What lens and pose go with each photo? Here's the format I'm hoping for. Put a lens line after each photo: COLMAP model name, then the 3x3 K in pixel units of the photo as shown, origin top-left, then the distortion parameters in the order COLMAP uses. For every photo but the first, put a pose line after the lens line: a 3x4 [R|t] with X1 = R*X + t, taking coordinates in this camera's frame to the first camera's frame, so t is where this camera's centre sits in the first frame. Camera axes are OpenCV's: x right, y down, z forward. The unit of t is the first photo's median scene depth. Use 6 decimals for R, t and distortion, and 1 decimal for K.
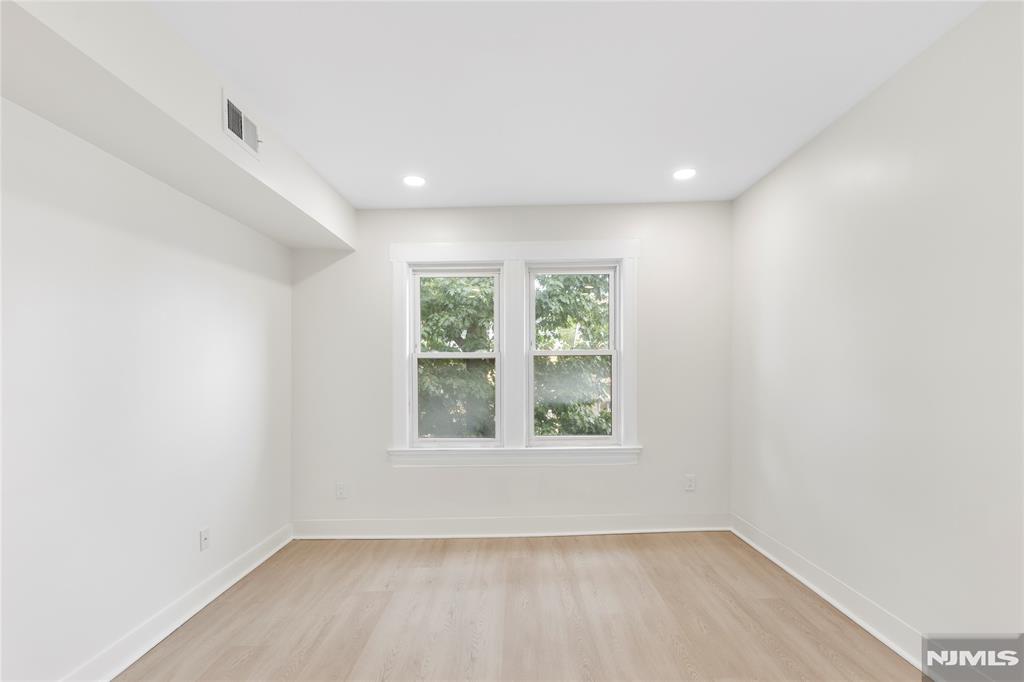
lens RADIAL K [[475.9, 0, 512.1], [0, 475.9, 388.0], [0, 0, 1]] dist [0.003202, 0.000344]
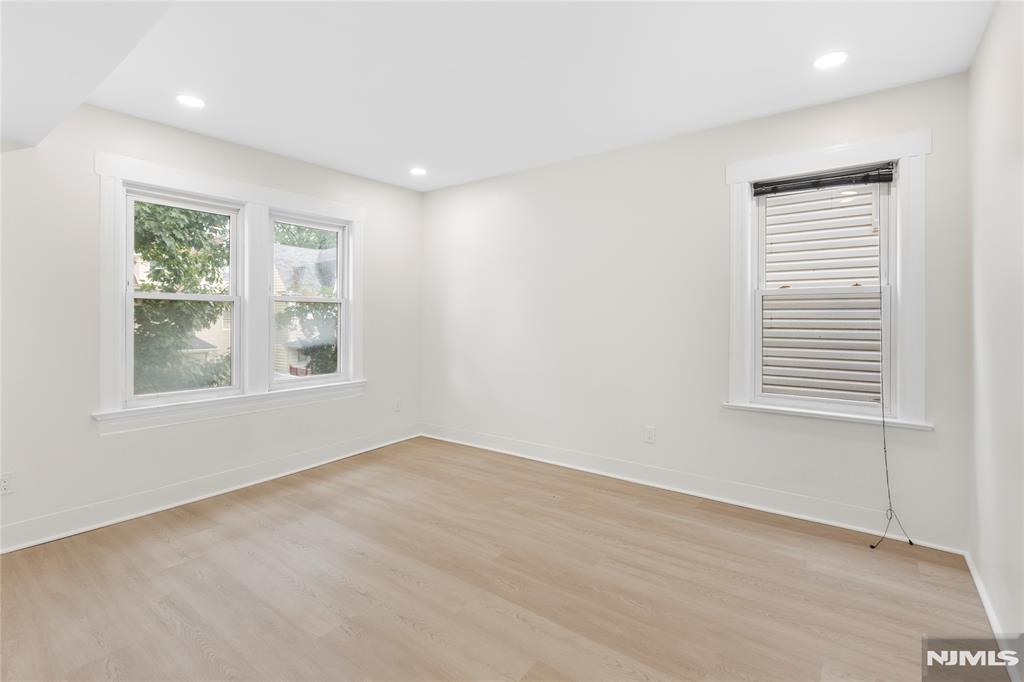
lens RADIAL K [[466.0, 0, 513.8], [0, 466.0, 344.3], [0, 0, 1]] dist [-0.000609, -0.000028]
pose [[0.600687, -0.036114, 0.798668, -0.452876], [0.021666, 0.999348, 0.028893, 0.007532], [-0.799191, -0.000052, 0.601077, -0.008663]]
